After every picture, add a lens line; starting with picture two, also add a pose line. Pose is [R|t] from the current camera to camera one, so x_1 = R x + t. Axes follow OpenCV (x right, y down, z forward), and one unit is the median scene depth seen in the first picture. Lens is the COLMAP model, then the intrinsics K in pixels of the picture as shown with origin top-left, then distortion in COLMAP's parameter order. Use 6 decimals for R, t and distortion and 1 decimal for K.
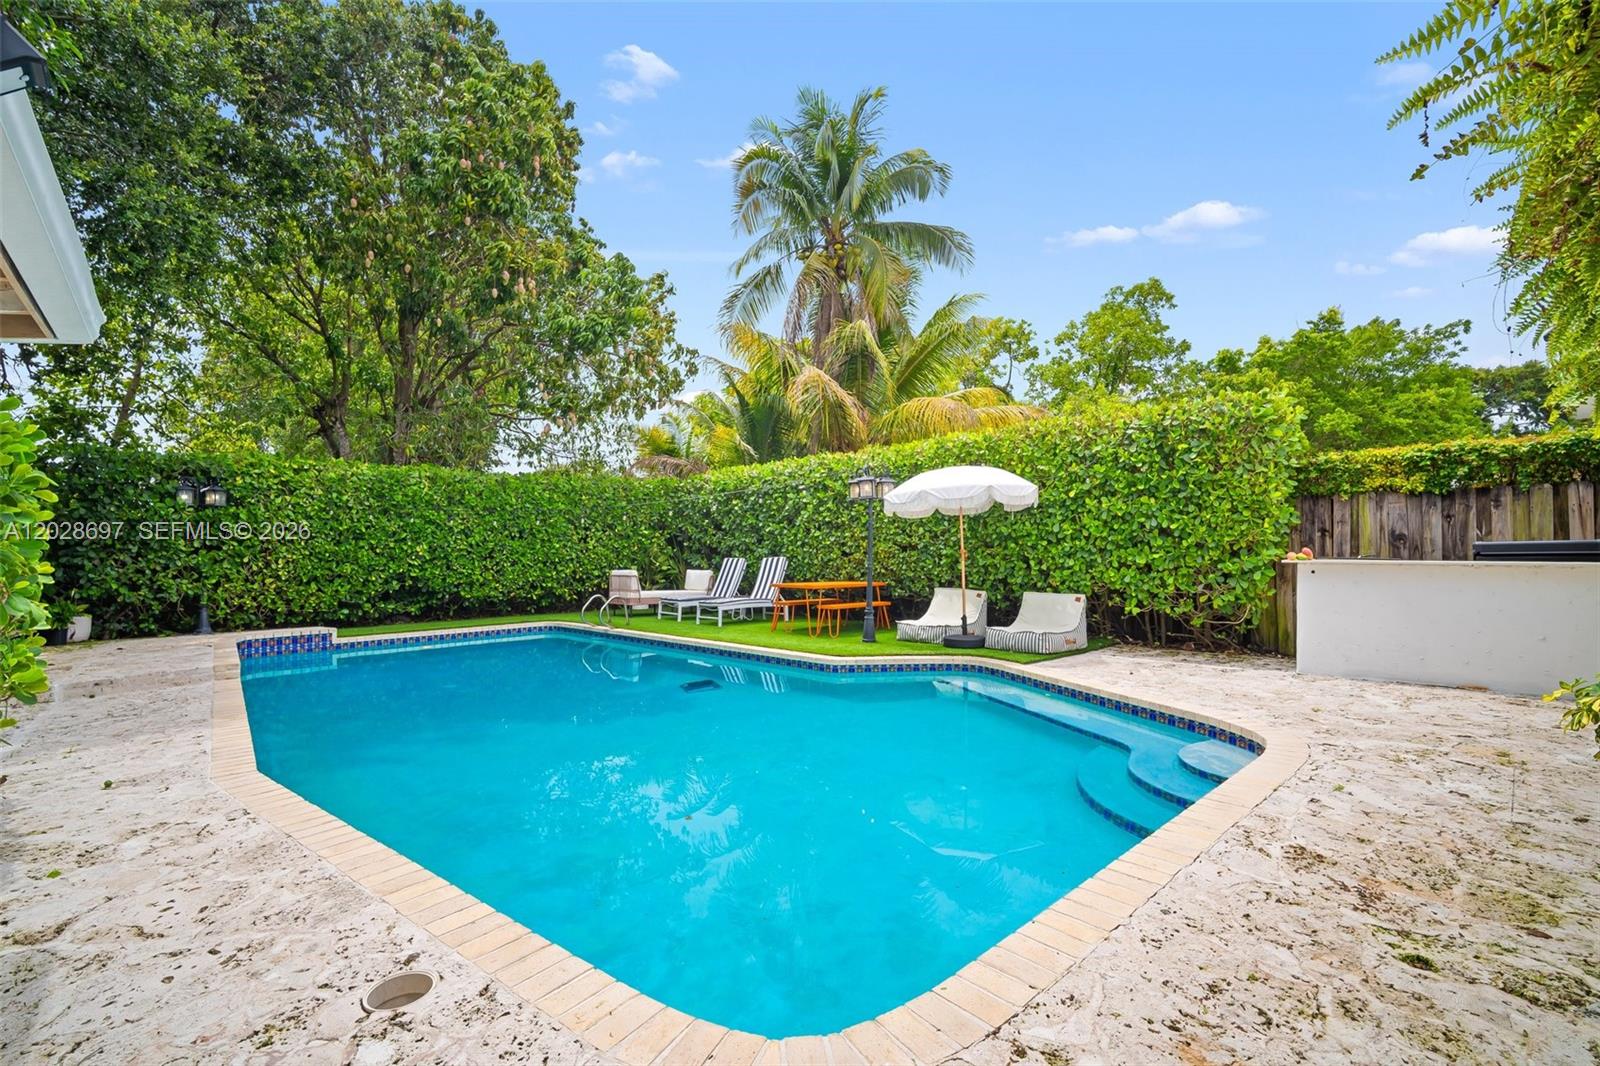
lens RADIAL K [[704.5, 0, 801.9], [0, 704.5, 546.8], [0, 0, 1]] dist [-0.001703, -0.000241]
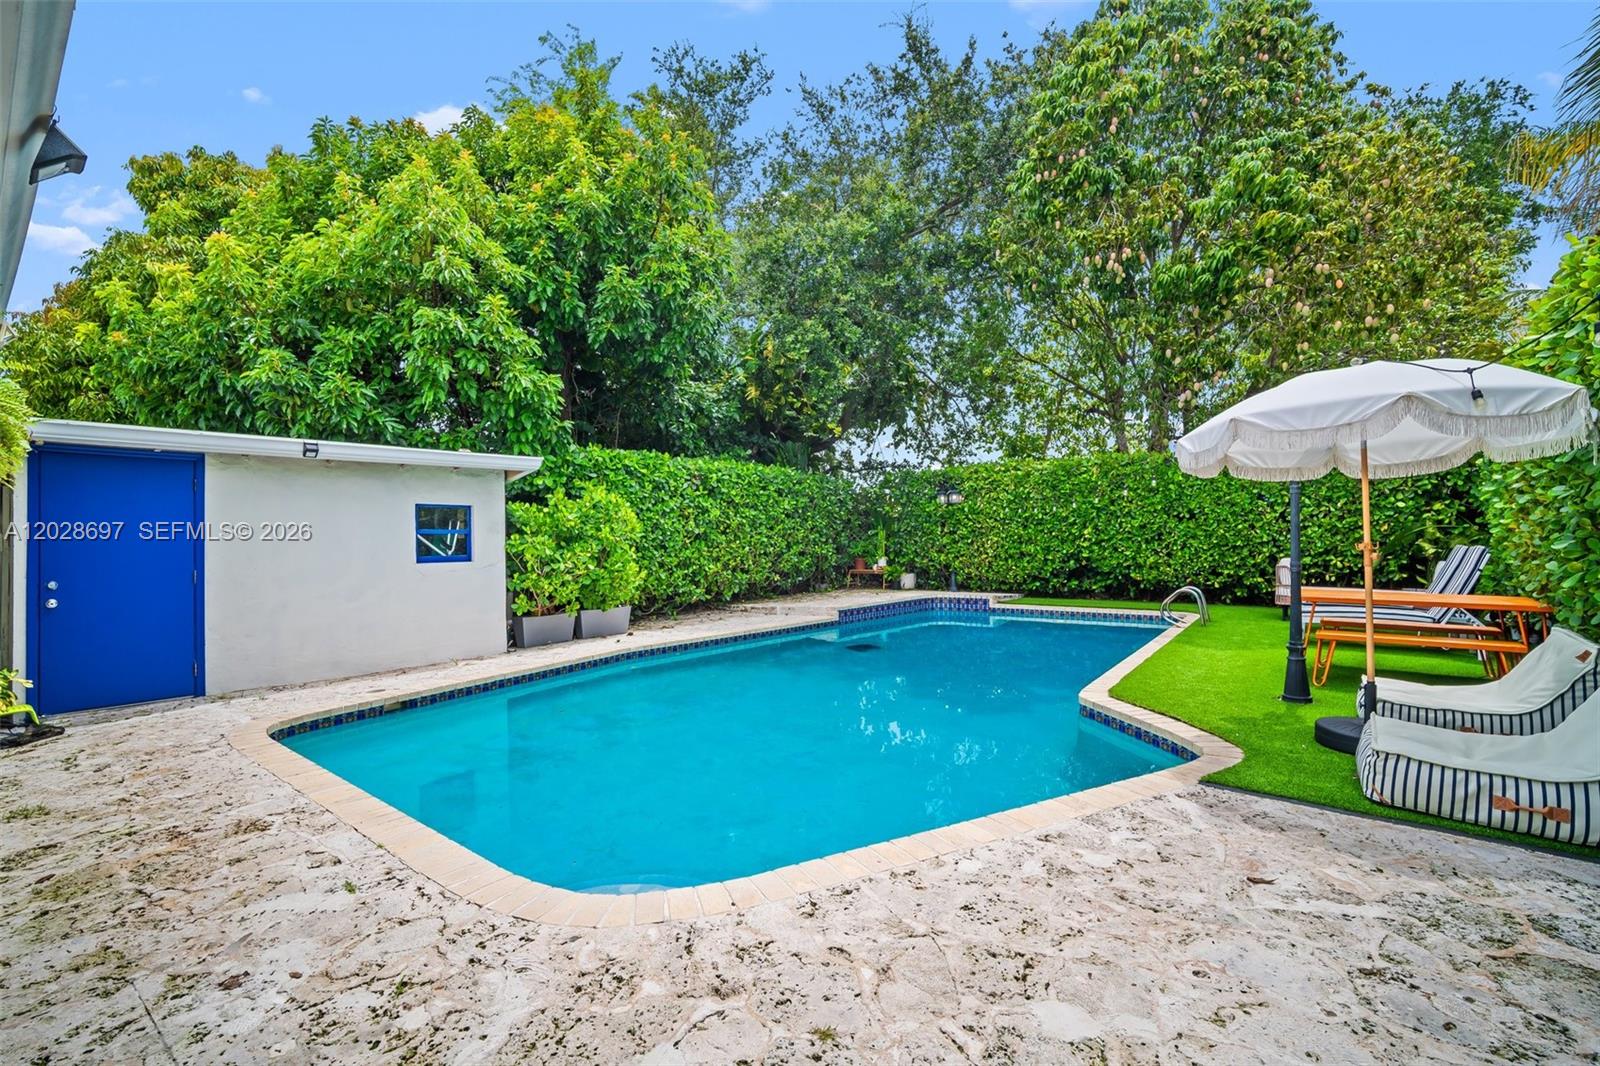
lens RADIAL K [[704.5, 0, 801.9], [0, 704.5, 546.8], [0, 0, 1]] dist [-0.001703, -0.000241]
pose [[0.138401, 0.020576, -0.990162, 0.905326], [0.019715, 0.999529, 0.023526, -0.015354], [0.990180, -0.022777, 0.137930, 0.799730]]
